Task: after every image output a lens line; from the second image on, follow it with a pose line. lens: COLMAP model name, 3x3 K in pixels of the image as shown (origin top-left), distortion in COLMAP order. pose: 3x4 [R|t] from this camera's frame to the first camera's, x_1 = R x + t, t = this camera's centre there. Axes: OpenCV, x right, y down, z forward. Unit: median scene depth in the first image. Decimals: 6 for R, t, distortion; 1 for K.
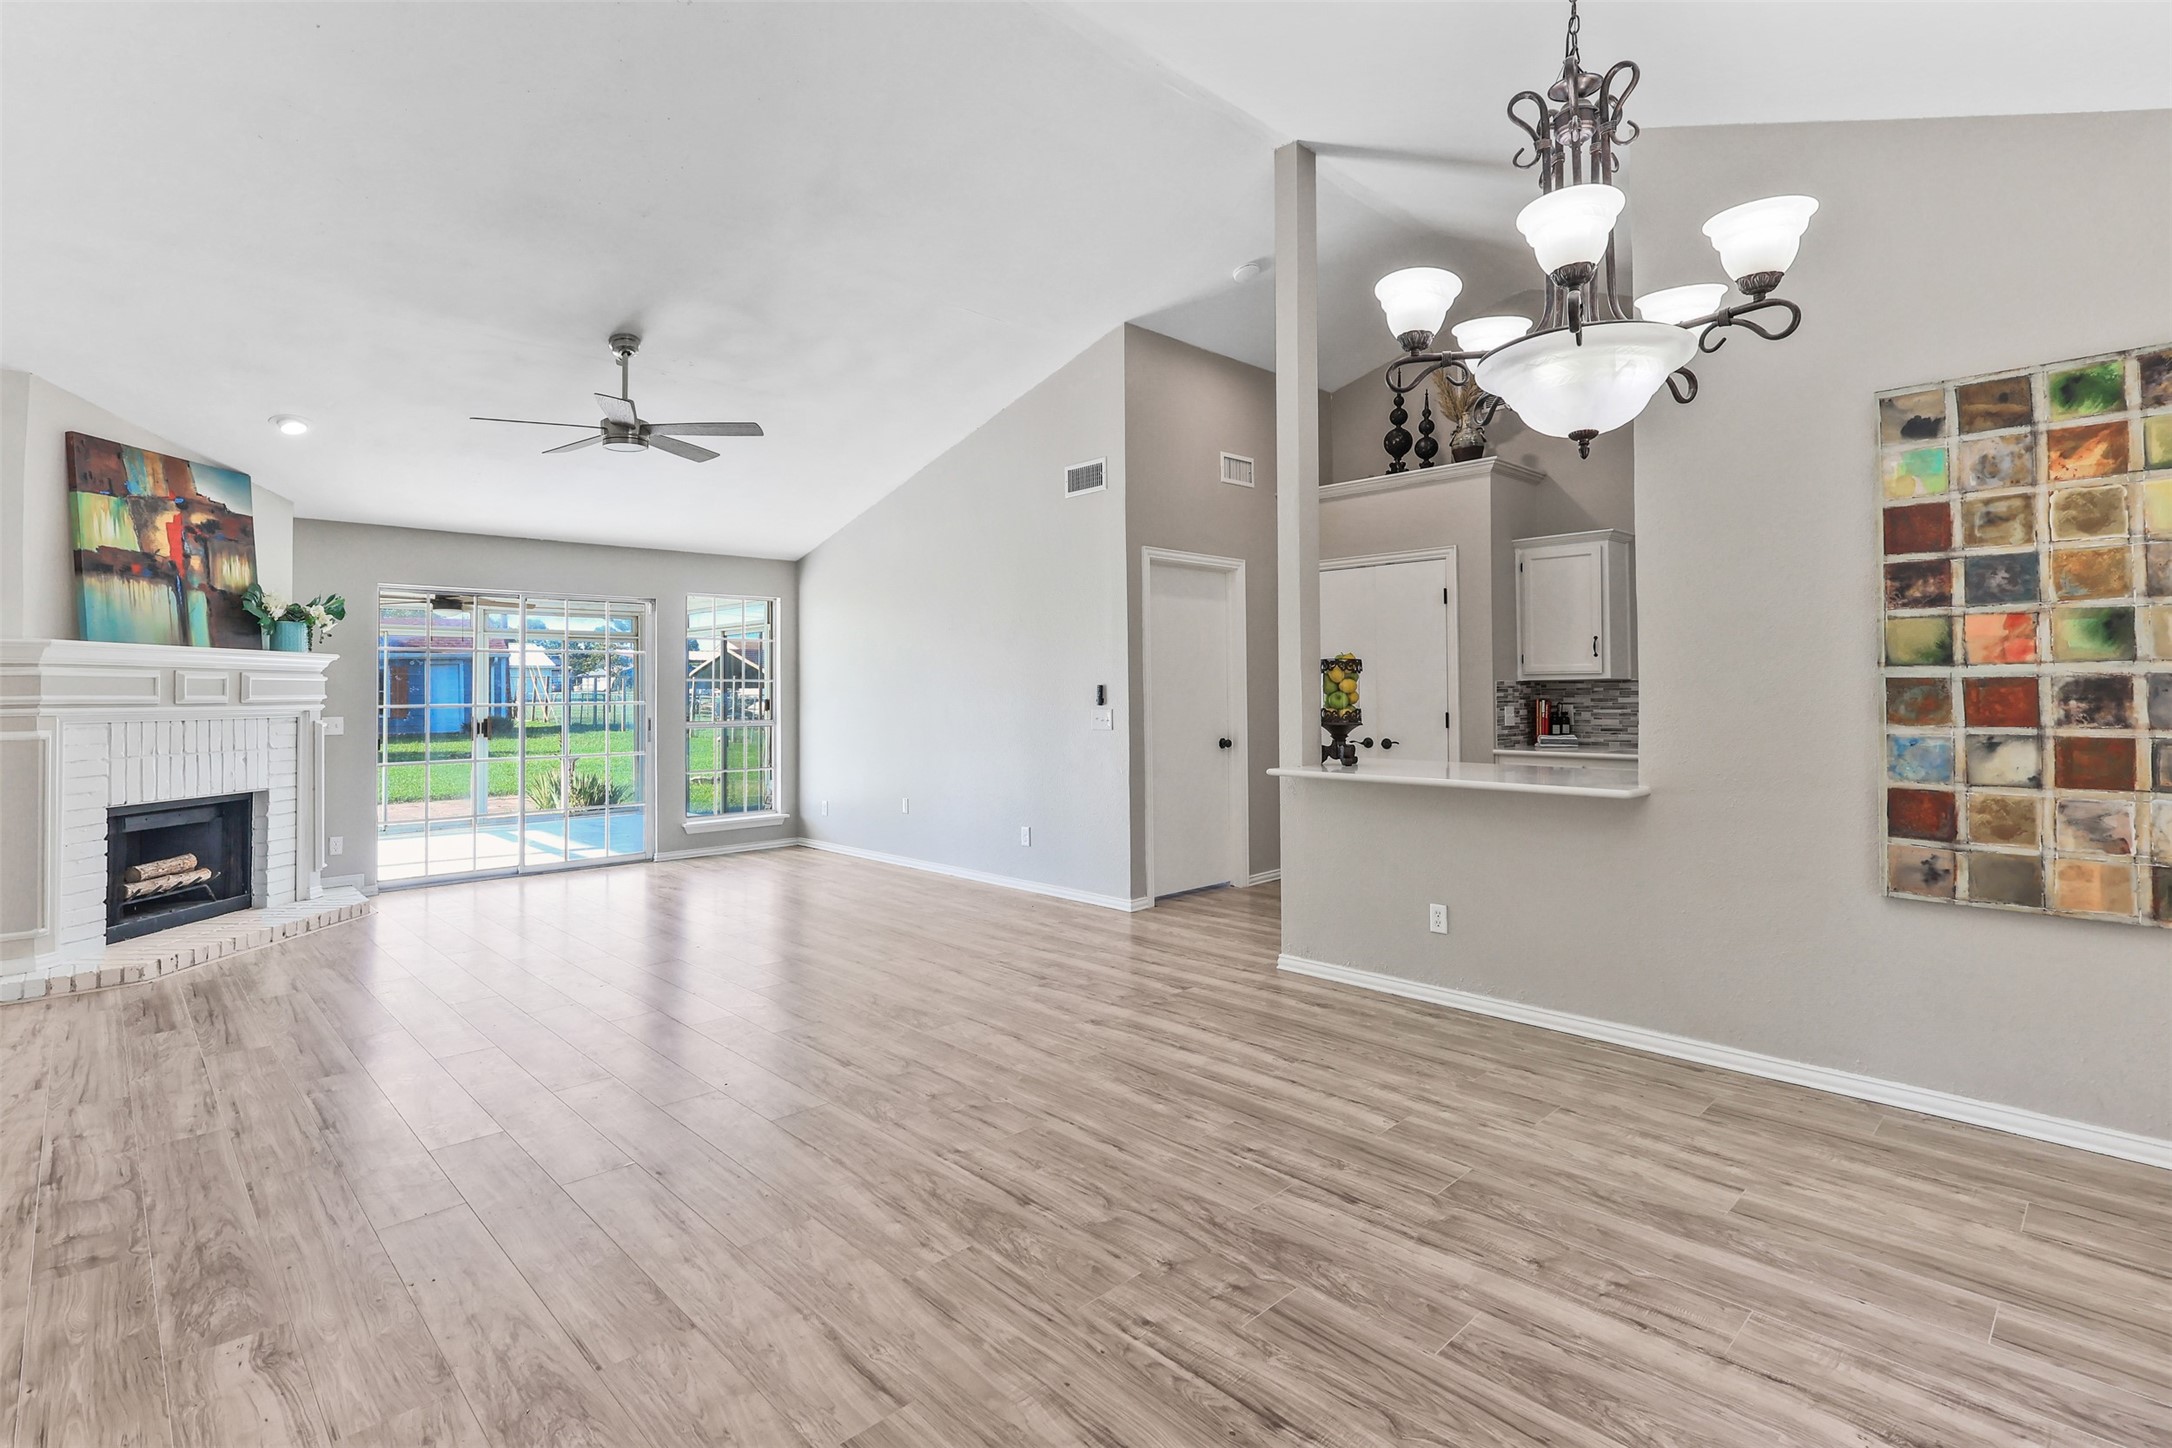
lens RADIAL K [[1029.7, 0, 1080.3], [0, 1029.7, 624.3], [0, 0, 1]] dist [0.000018, 0.000141]
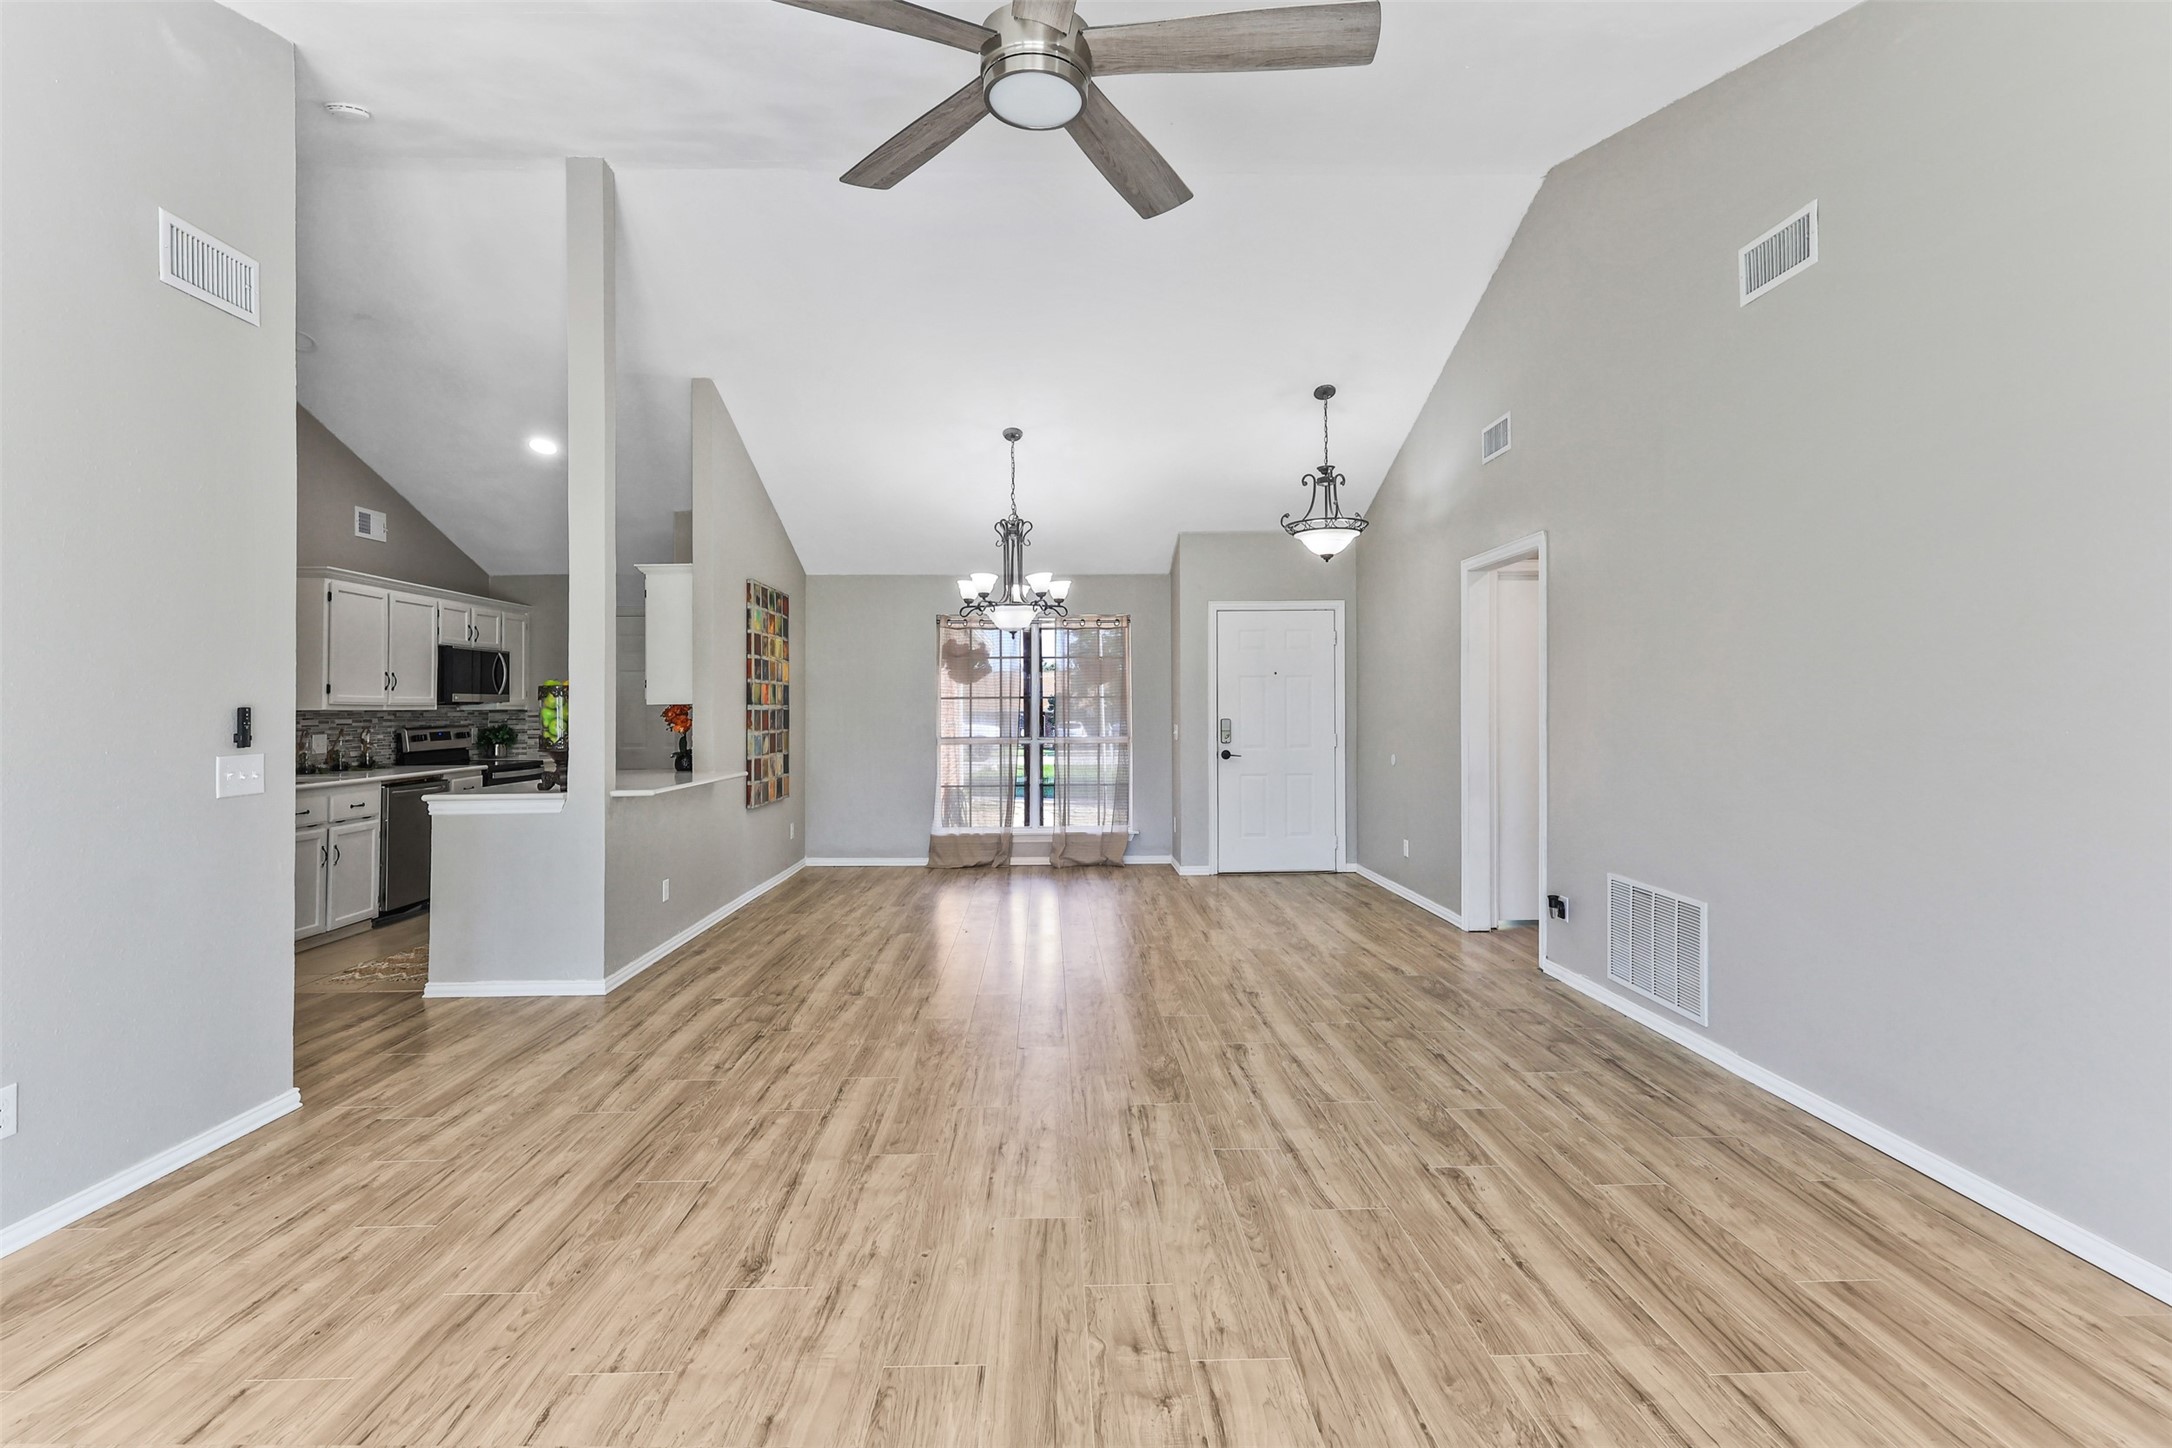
lens RADIAL K [[1010.4, 0, 1086.0], [0, 1010.4, 724.0], [0, 0, 1]] dist [0.001866, 0.000150]
pose [[-0.740266, 0.004658, 0.672298, -0.772101], [-0.028822, 0.998837, -0.038656, 0.095230], [-0.671696, -0.047993, -0.739270, 1.374982]]
